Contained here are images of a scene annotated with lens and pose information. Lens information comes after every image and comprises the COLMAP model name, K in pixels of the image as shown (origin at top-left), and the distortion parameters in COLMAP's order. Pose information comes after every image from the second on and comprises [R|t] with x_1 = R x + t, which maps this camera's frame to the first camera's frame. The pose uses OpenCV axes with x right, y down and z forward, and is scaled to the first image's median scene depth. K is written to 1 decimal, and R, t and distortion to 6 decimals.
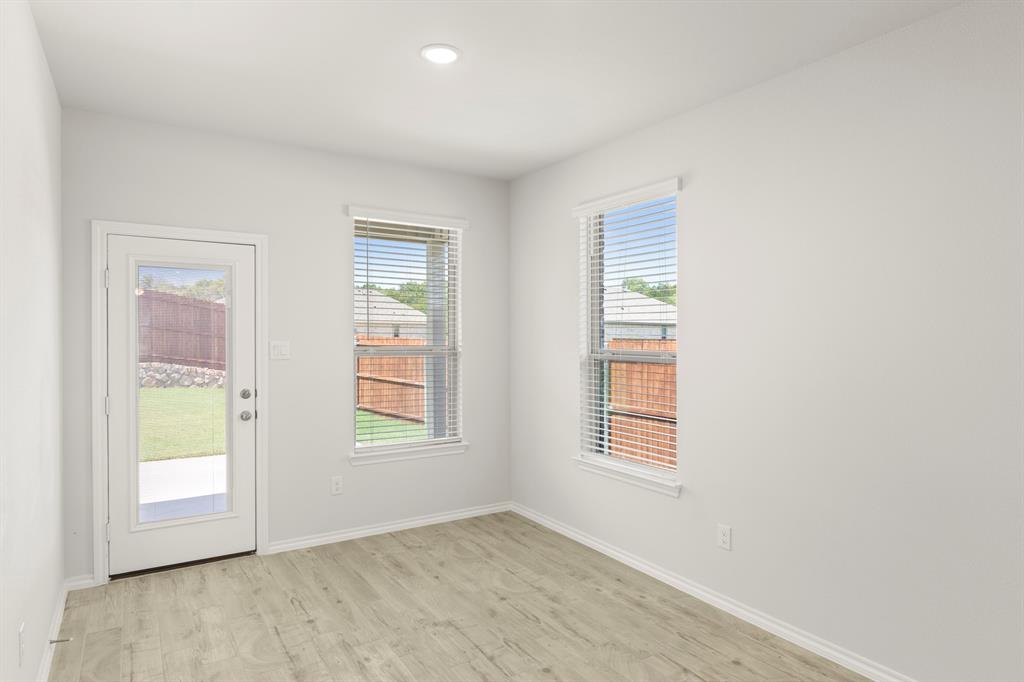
lens RADIAL K [[613.7, 0, 514.4], [0, 613.7, 340.2], [0, 0, 1]] dist [0.001643, -0.000601]
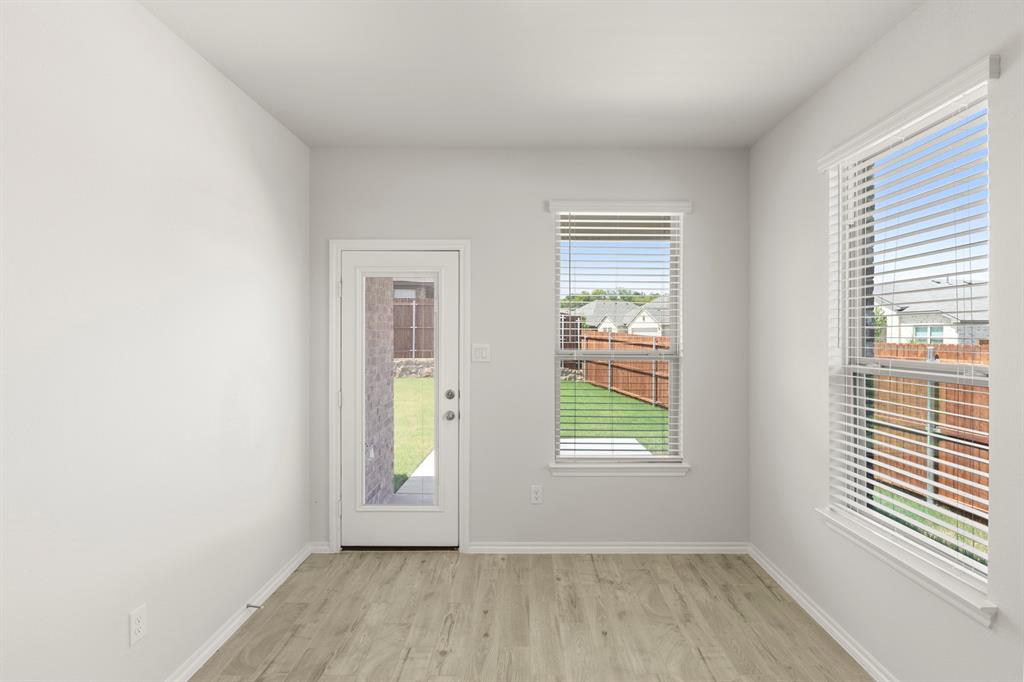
lens RADIAL K [[526.9, 0, 517.2], [0, 526.9, 341.2], [0, 0, 1]] dist [0.000663, -0.002879]
pose [[0.840439, 0.003738, -0.541894, 0.139538], [-0.003297, 0.999993, 0.001785, -0.004656], [0.541896, 0.000287, 0.840445, 0.310594]]
